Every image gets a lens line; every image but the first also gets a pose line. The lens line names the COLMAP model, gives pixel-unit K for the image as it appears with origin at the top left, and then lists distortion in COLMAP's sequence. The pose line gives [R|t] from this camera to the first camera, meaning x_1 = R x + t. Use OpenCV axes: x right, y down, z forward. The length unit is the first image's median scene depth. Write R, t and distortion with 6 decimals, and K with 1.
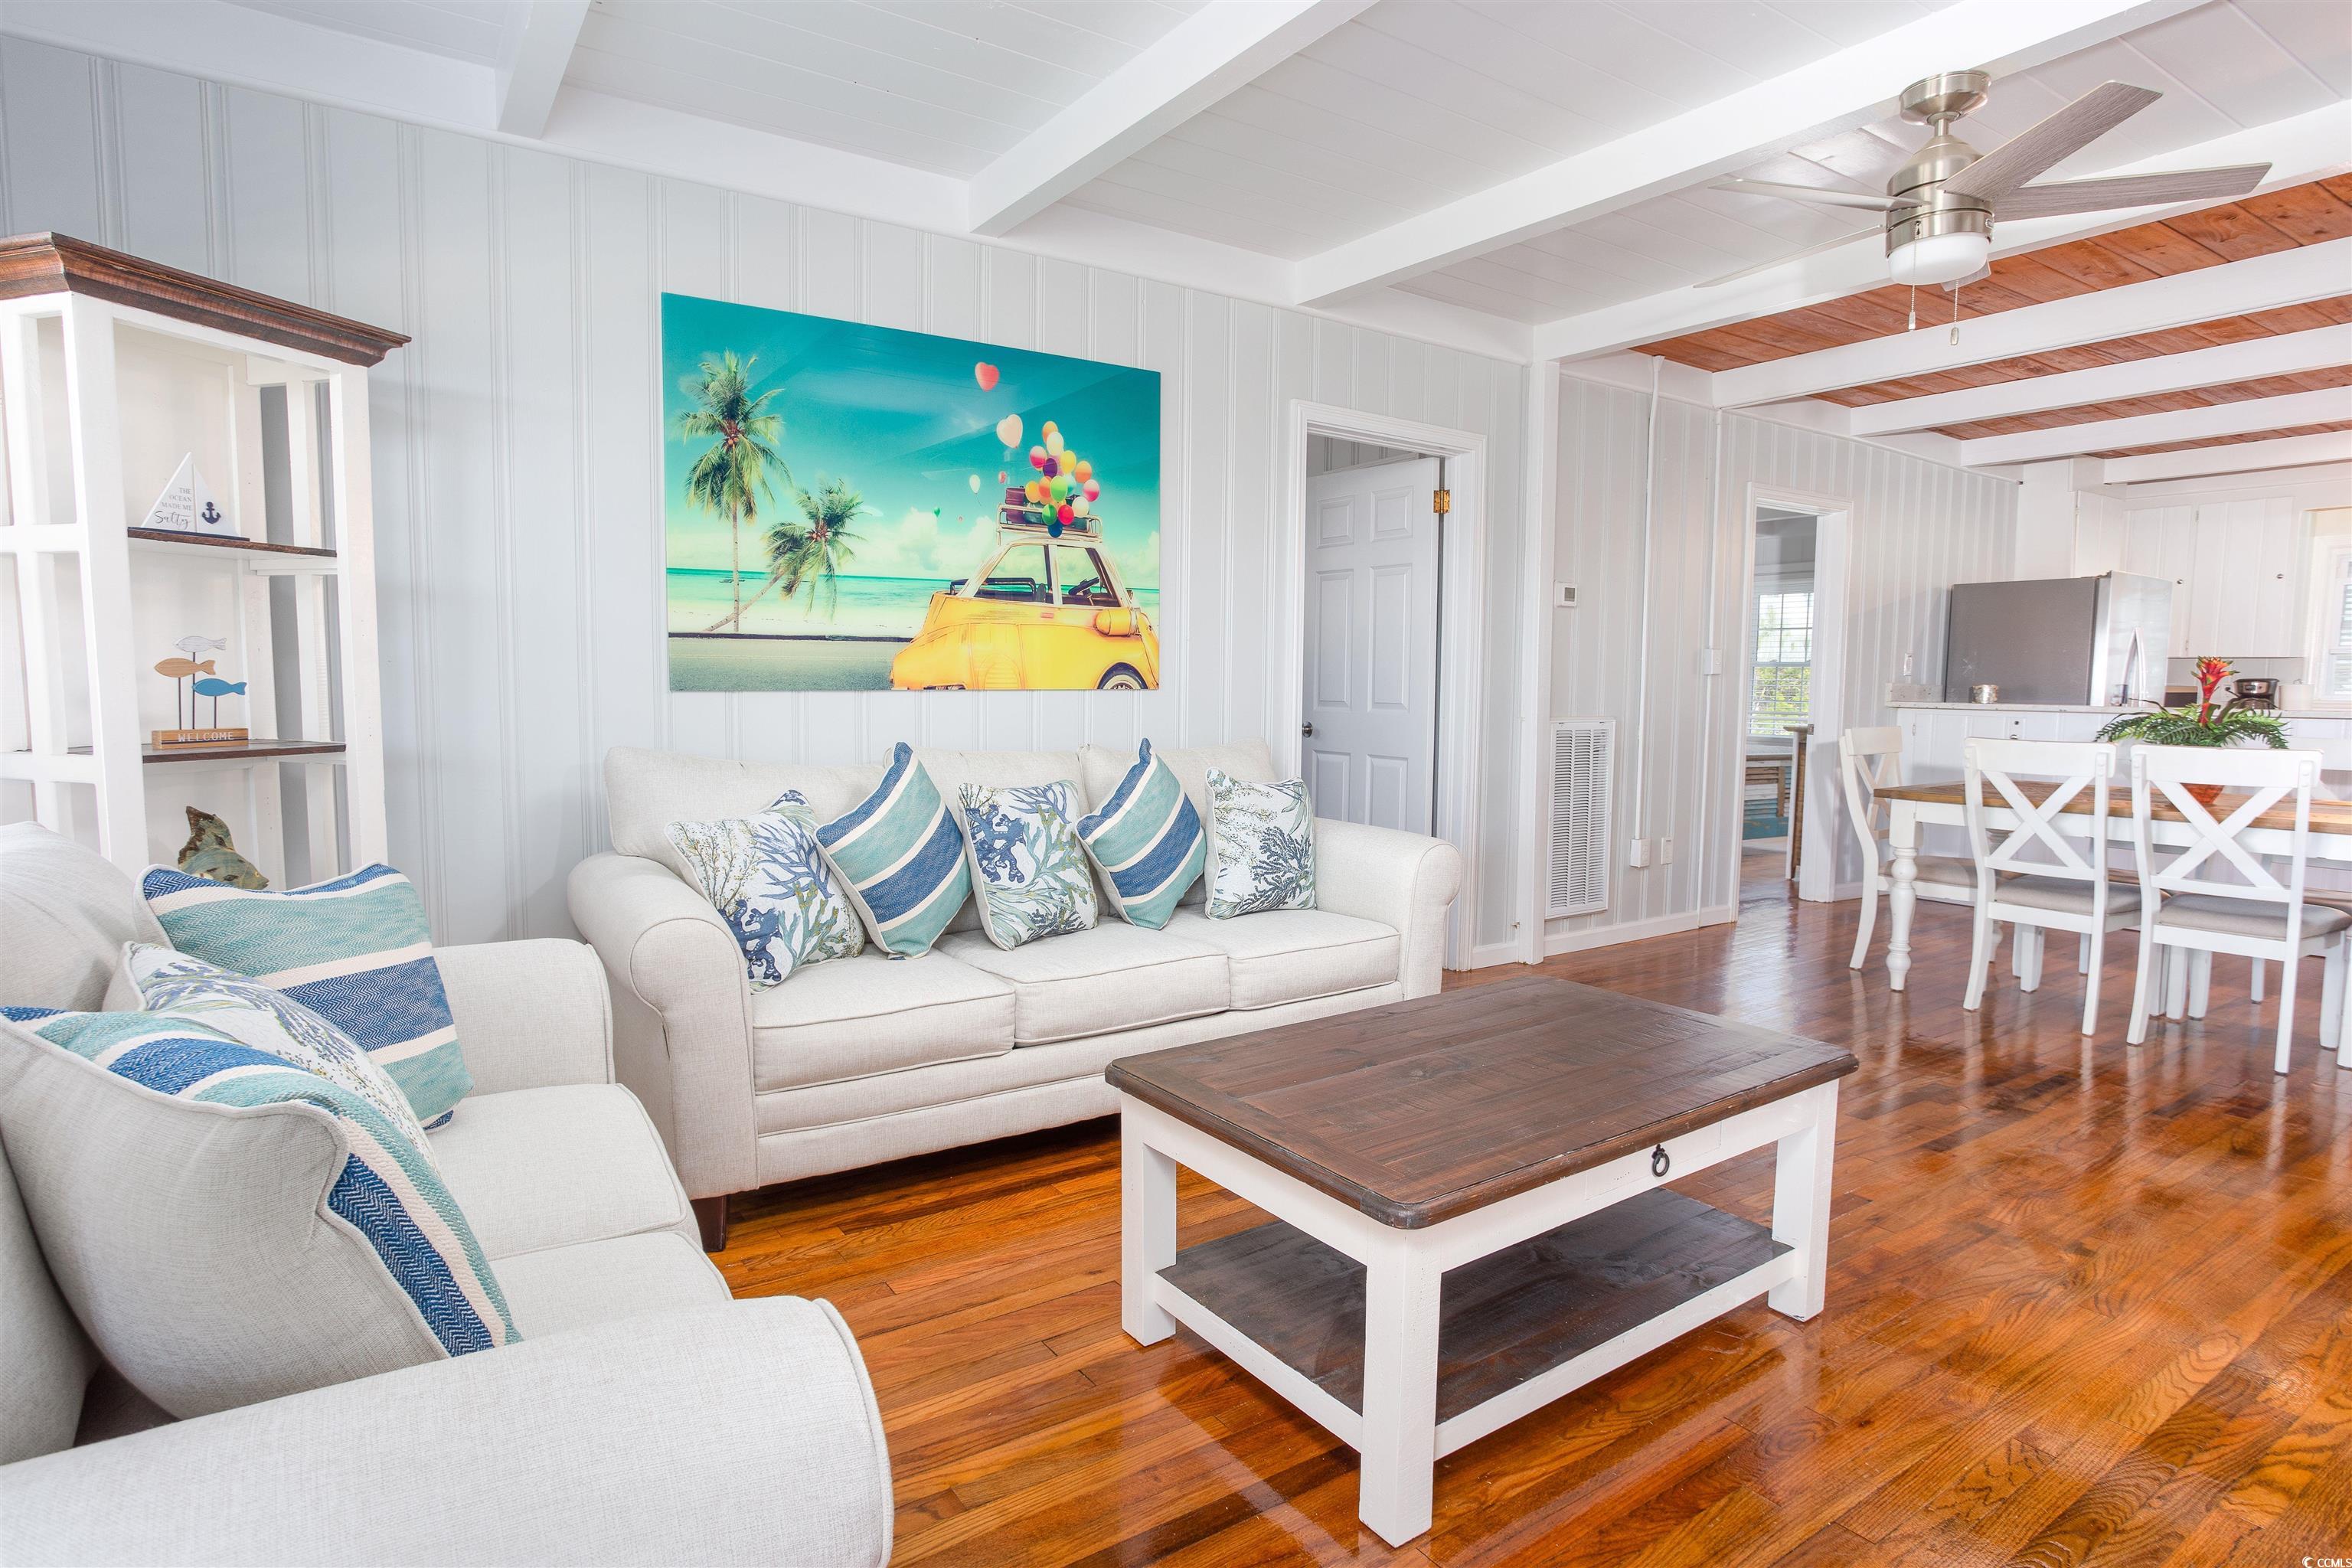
lens RADIAL K [[1250.8, 0, 1170.0], [0, 1250.8, 784.9], [0, 0, 1]] dist [-0.000892, -0.001368]
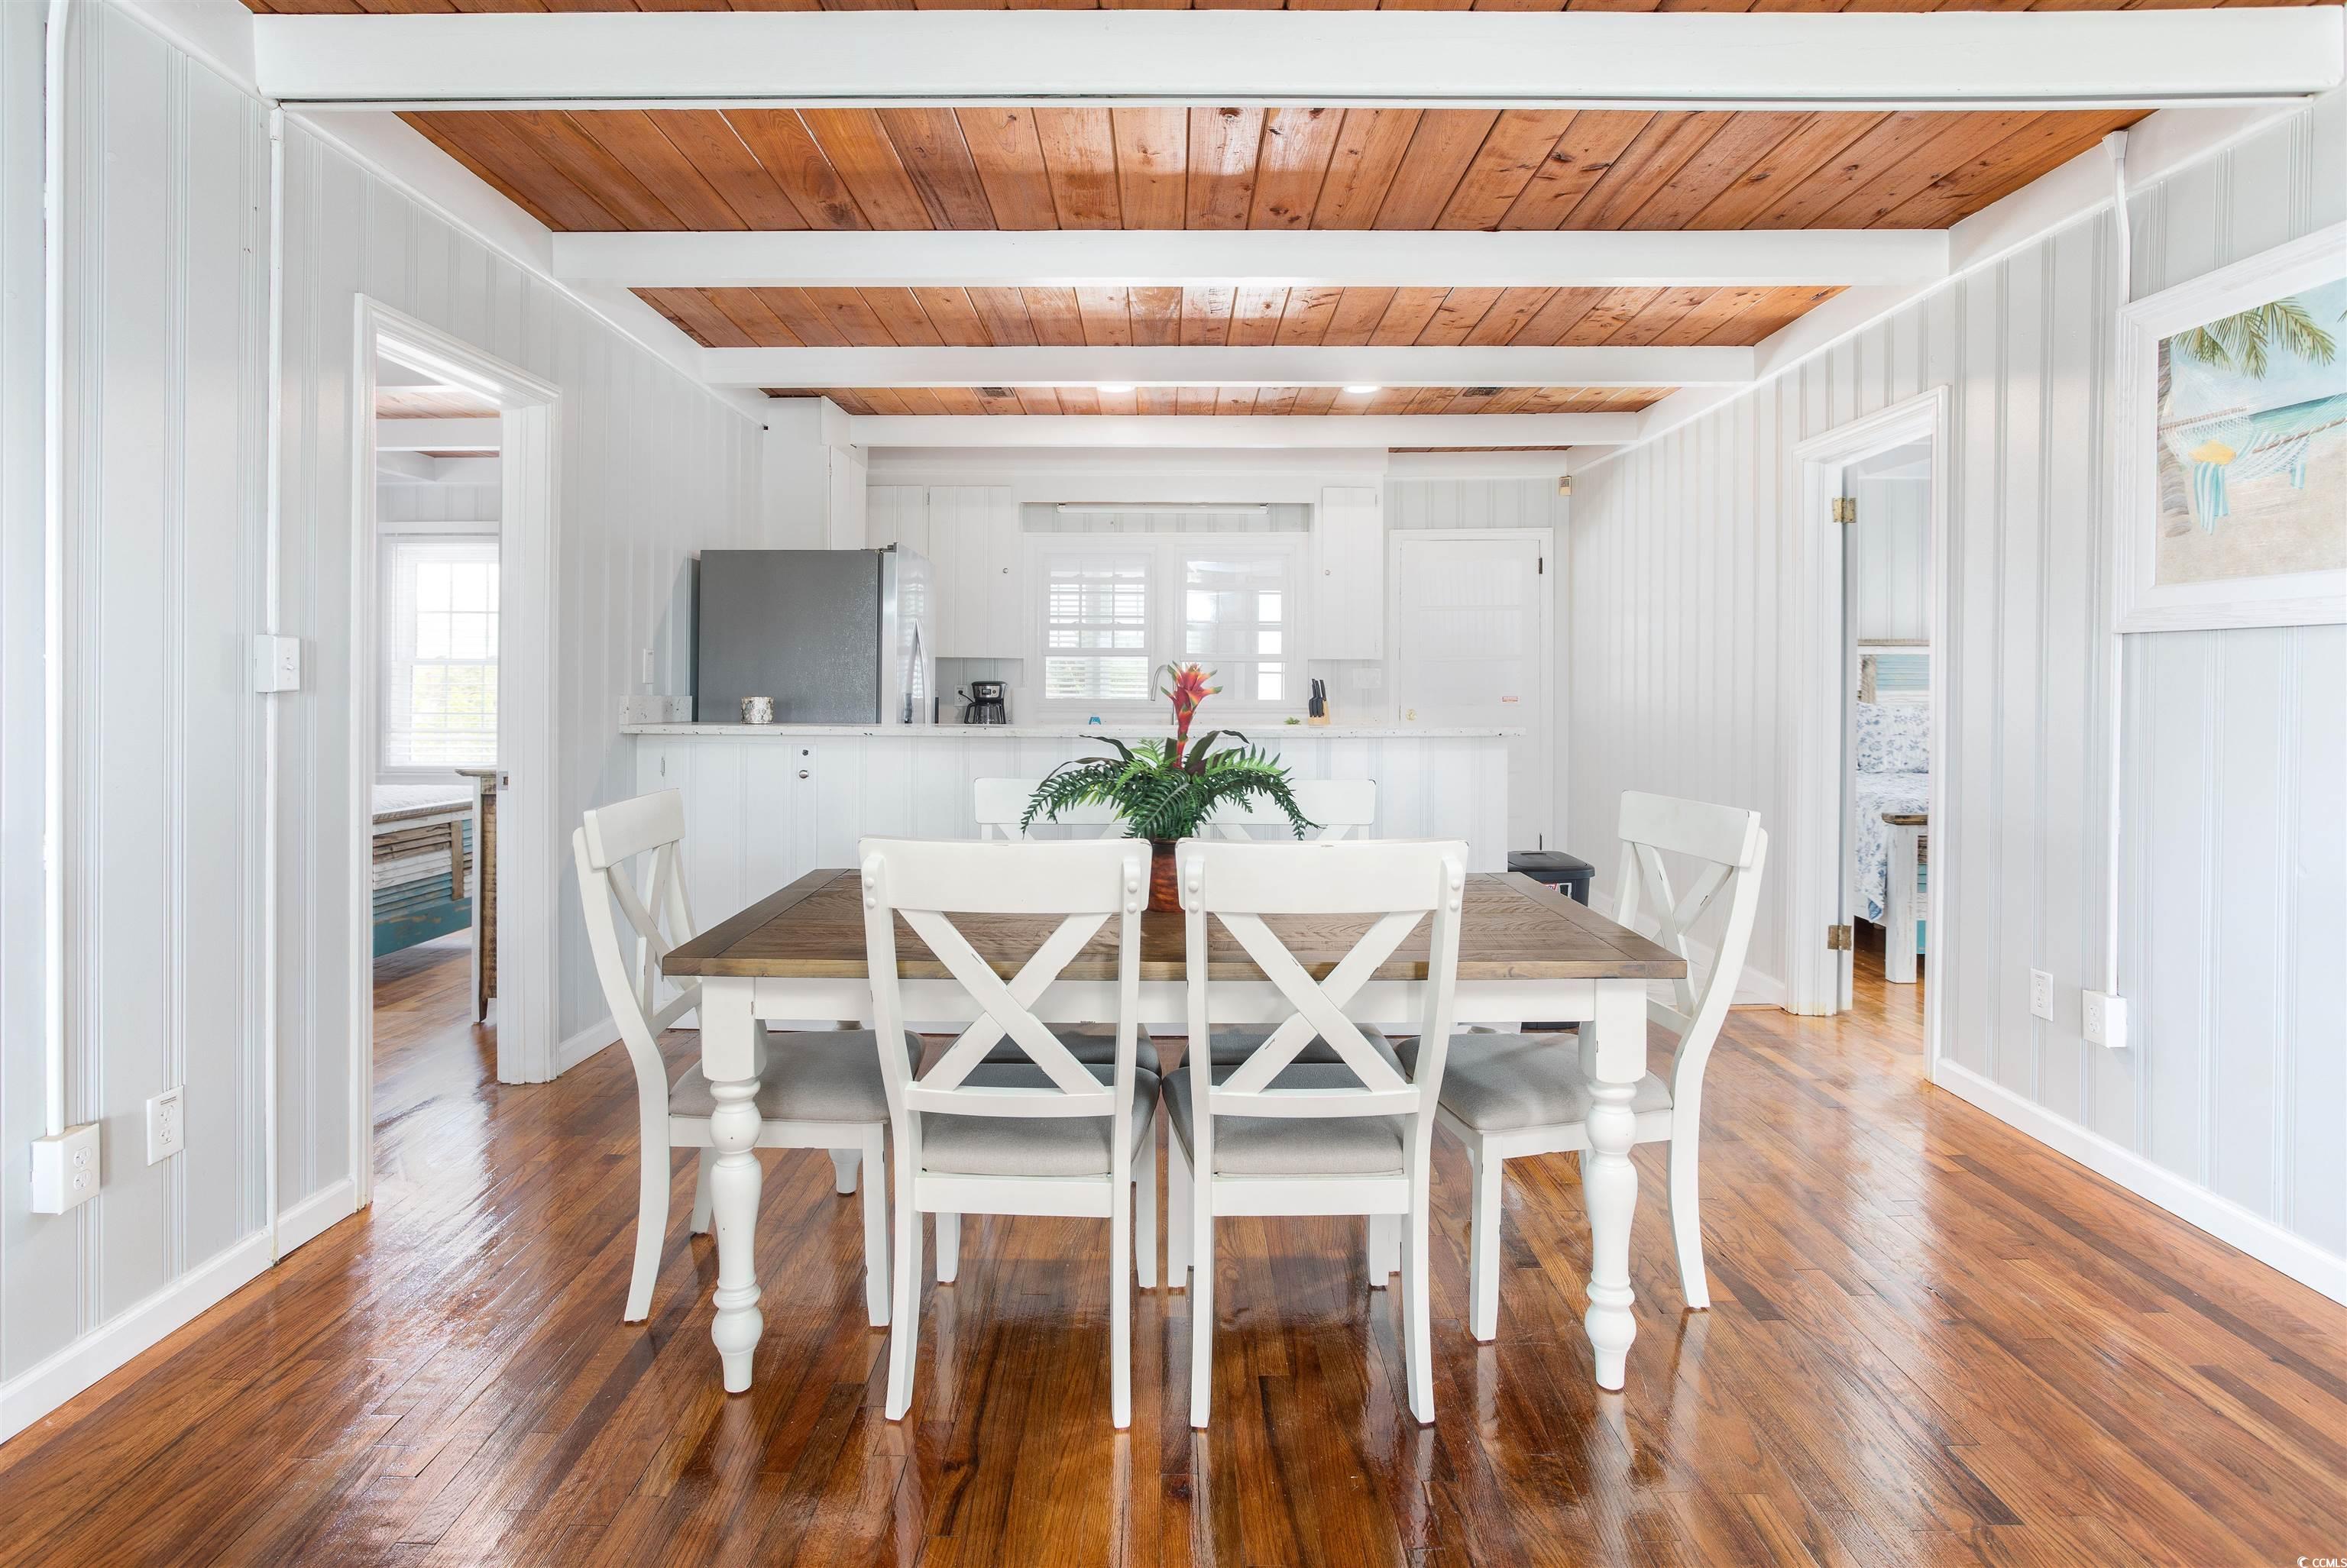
lens RADIAL K [[1265.5, 0, 1167.6], [0, 1265.5, 686.2], [0, 0, 1]] dist [-0.002884, 0.000094]
pose [[0.568251, -0.011690, 0.822772, 0.227743], [0.073753, 0.996598, -0.036779, -0.046786], [-0.819543, 0.081582, 0.567180, 0.454534]]
